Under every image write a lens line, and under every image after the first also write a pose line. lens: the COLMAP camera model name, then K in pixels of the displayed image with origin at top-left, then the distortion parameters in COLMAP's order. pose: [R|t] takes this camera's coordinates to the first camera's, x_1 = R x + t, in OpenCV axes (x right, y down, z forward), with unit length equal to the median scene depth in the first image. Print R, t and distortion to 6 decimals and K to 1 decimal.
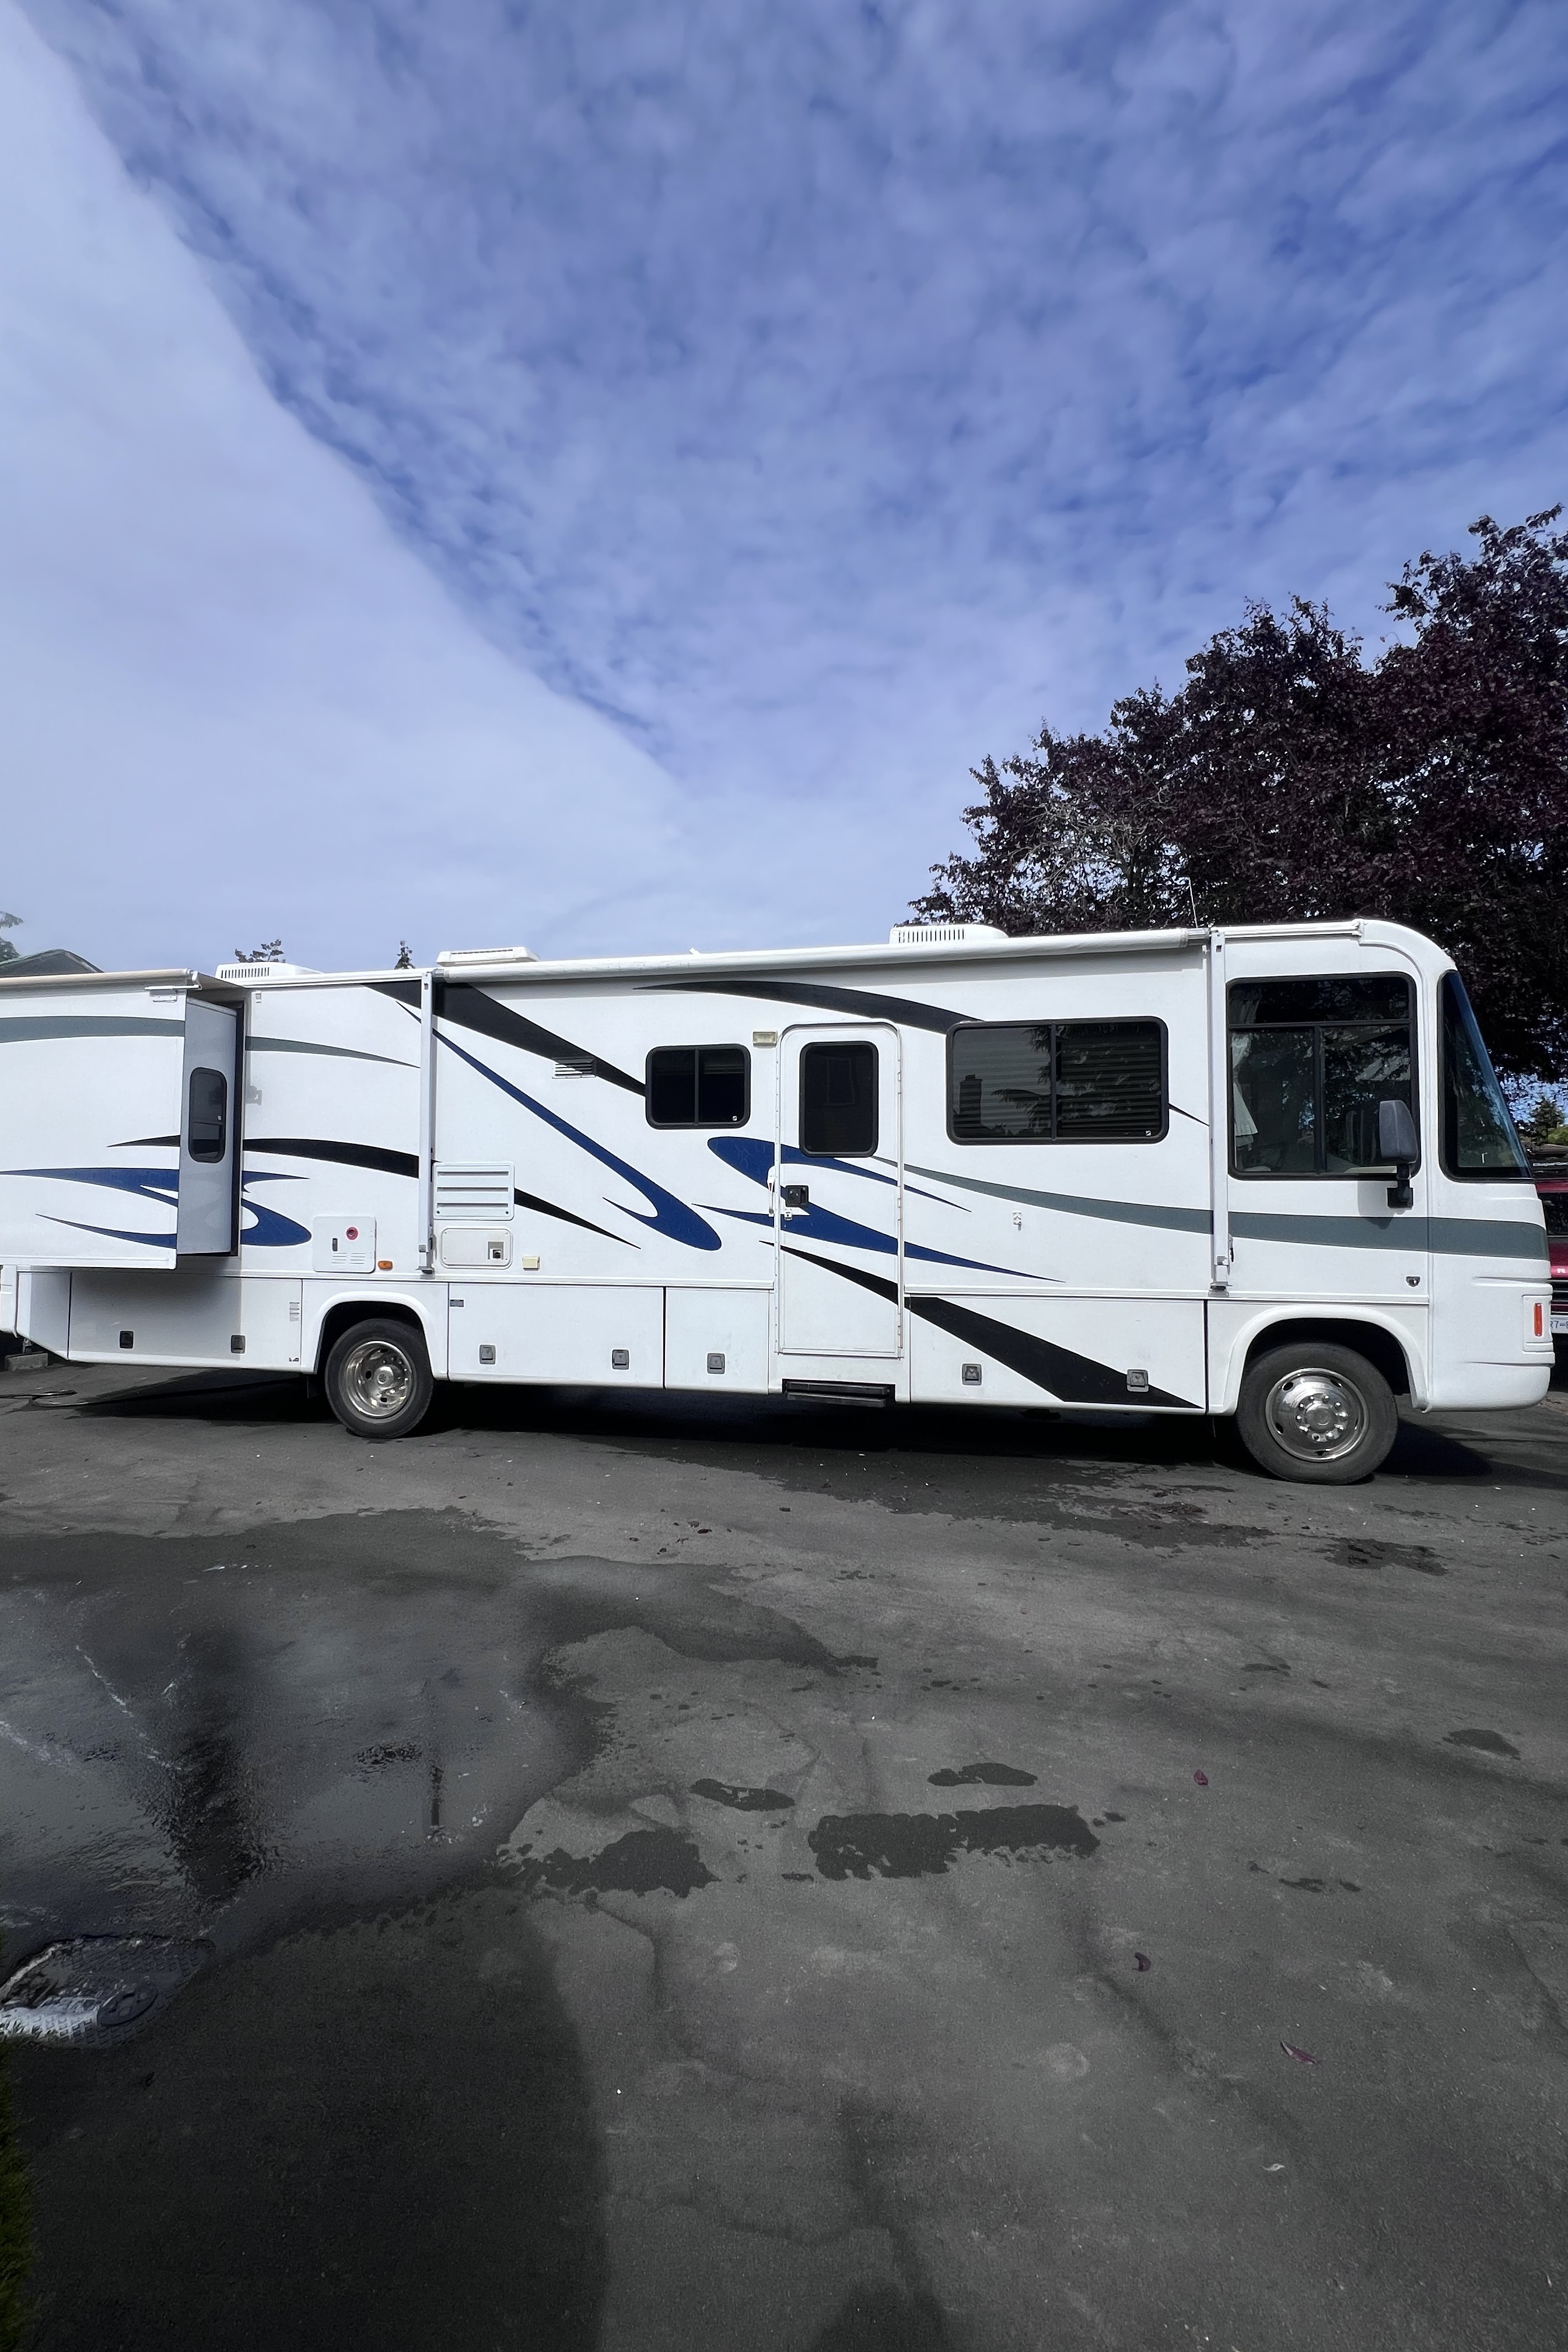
lens RADIAL K [[958.4, 0, 720.3], [0, 958.4, 1172.7], [0, 0, 1]] dist [-0.001349, 0.000085]
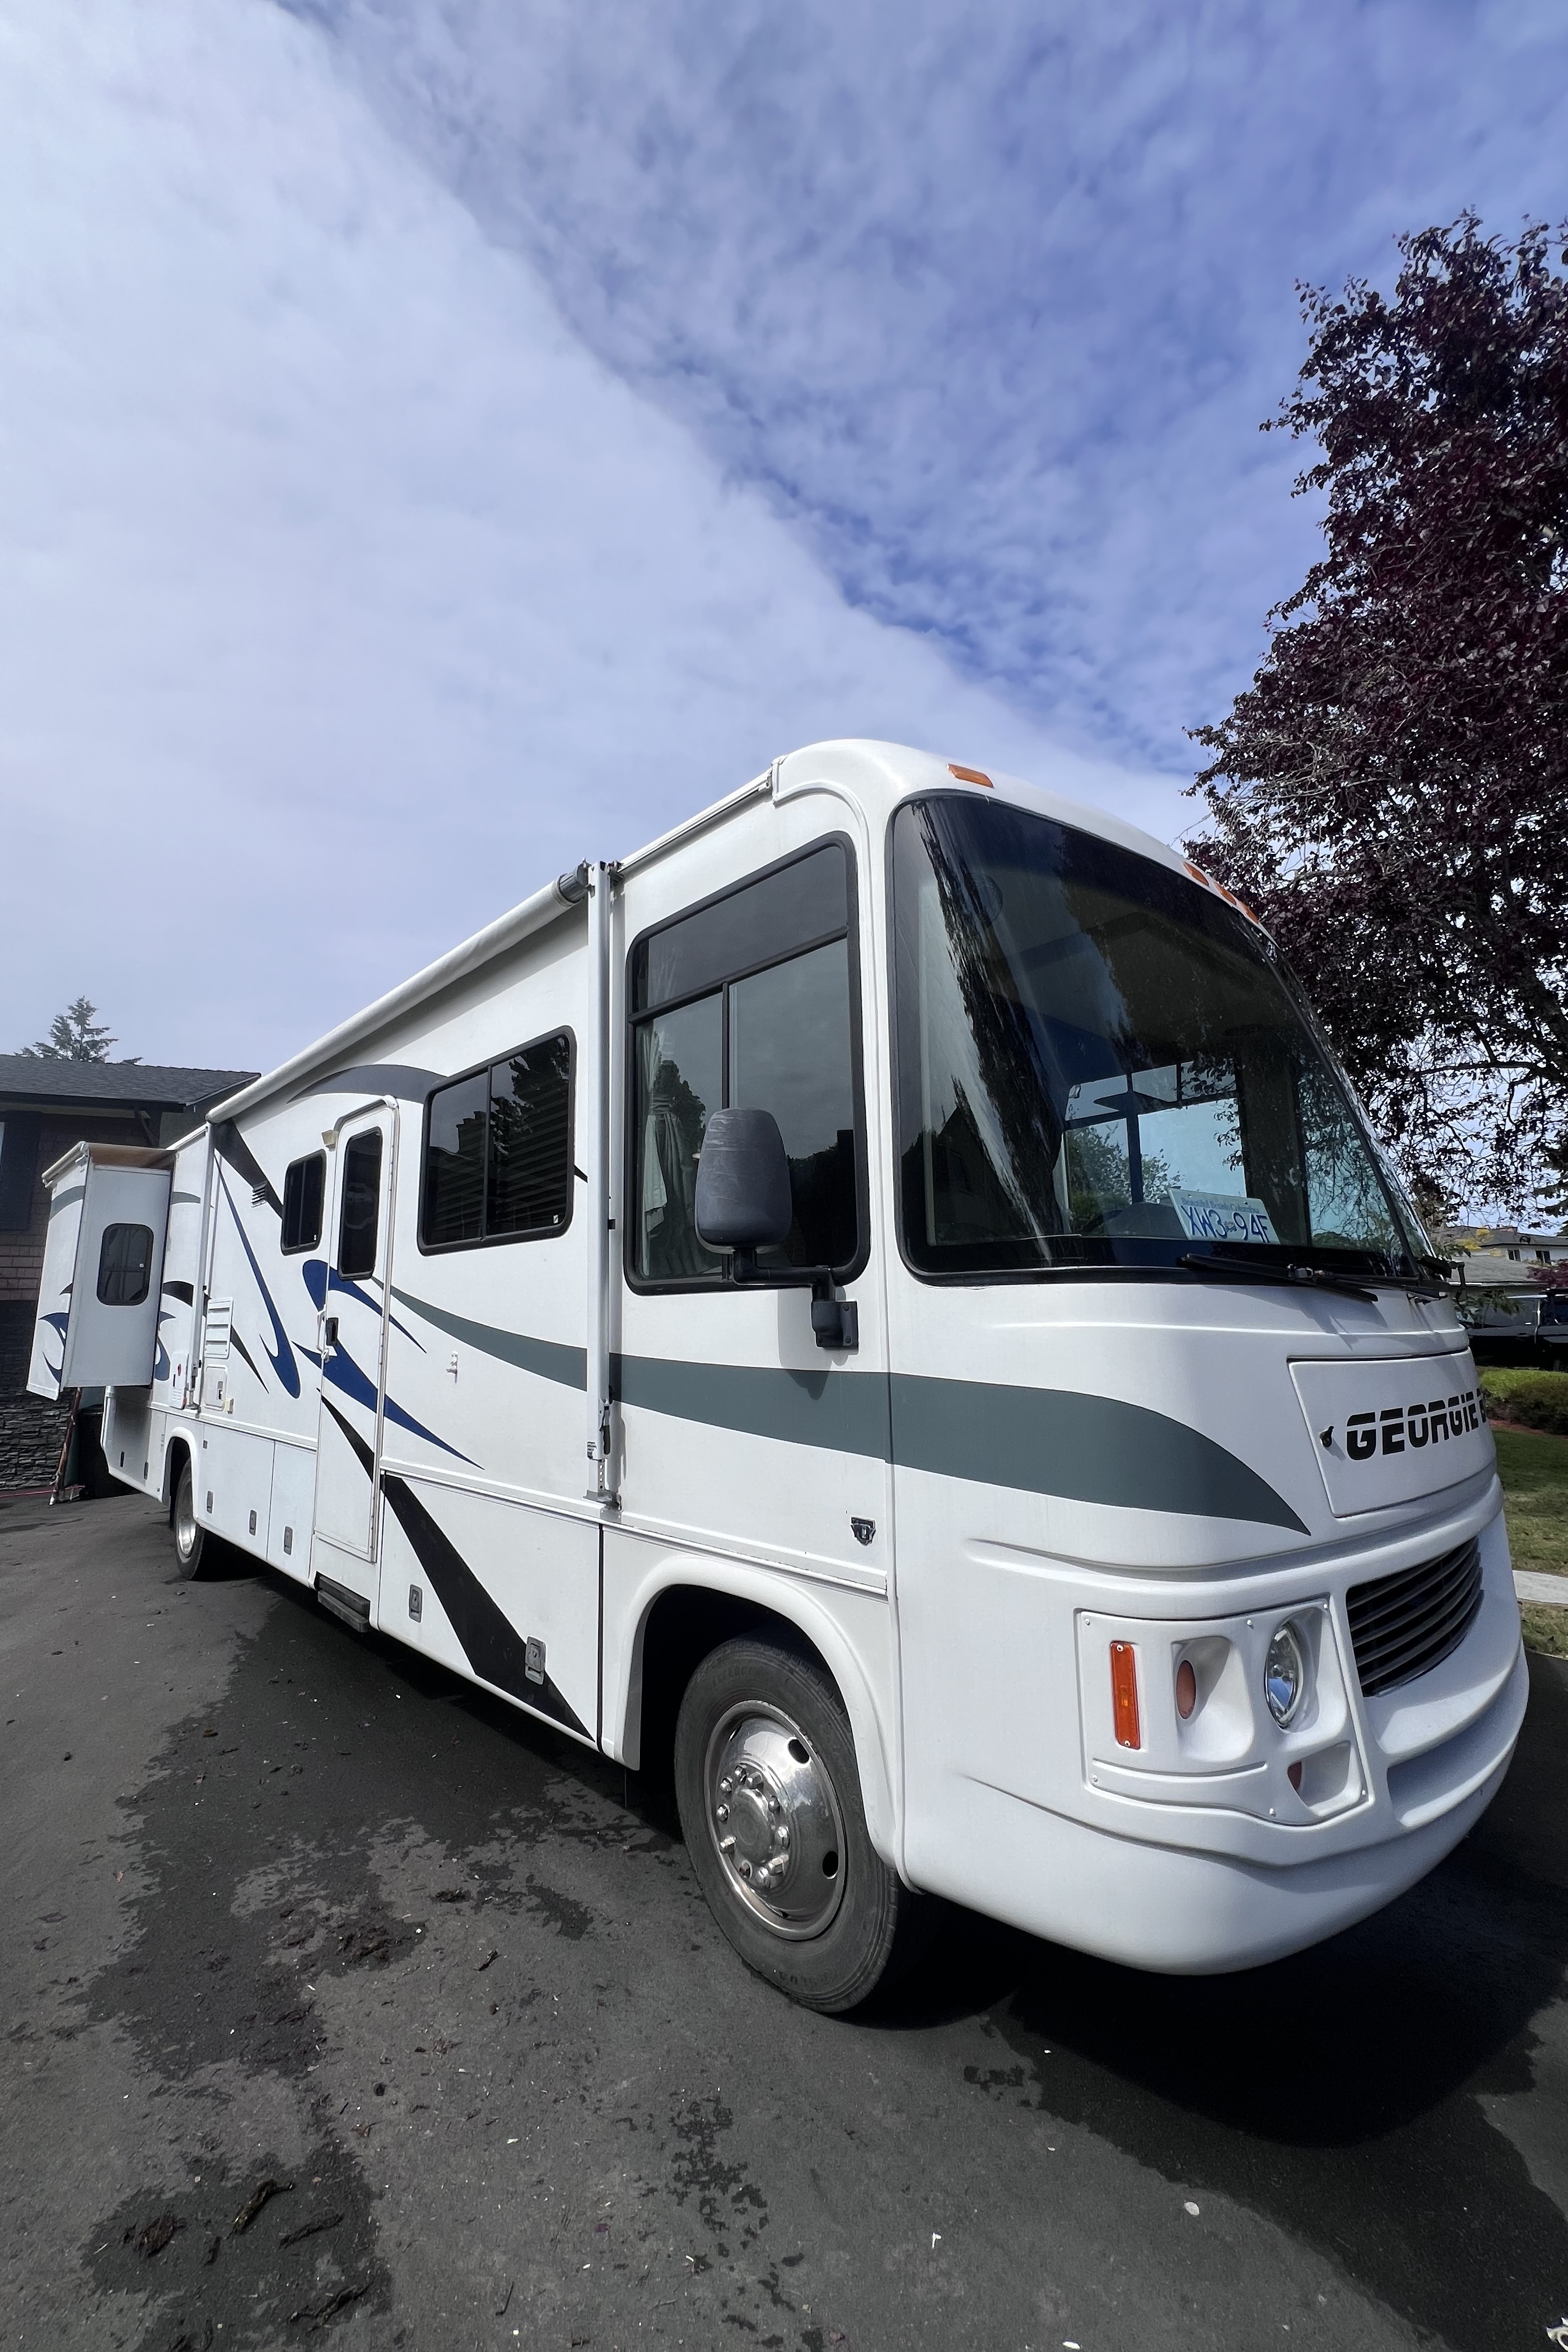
lens RADIAL K [[975.3, 0, 780.8], [0, 975.3, 1204.7], [0, 0, 1]] dist [0.013068, 0.000132]
pose [[0.817863, -0.078236, -0.570069, 0.885610], [0.029327, 0.995094, -0.094491, 0.012292], [0.574665, 0.060562, 0.816145, 0.597867]]
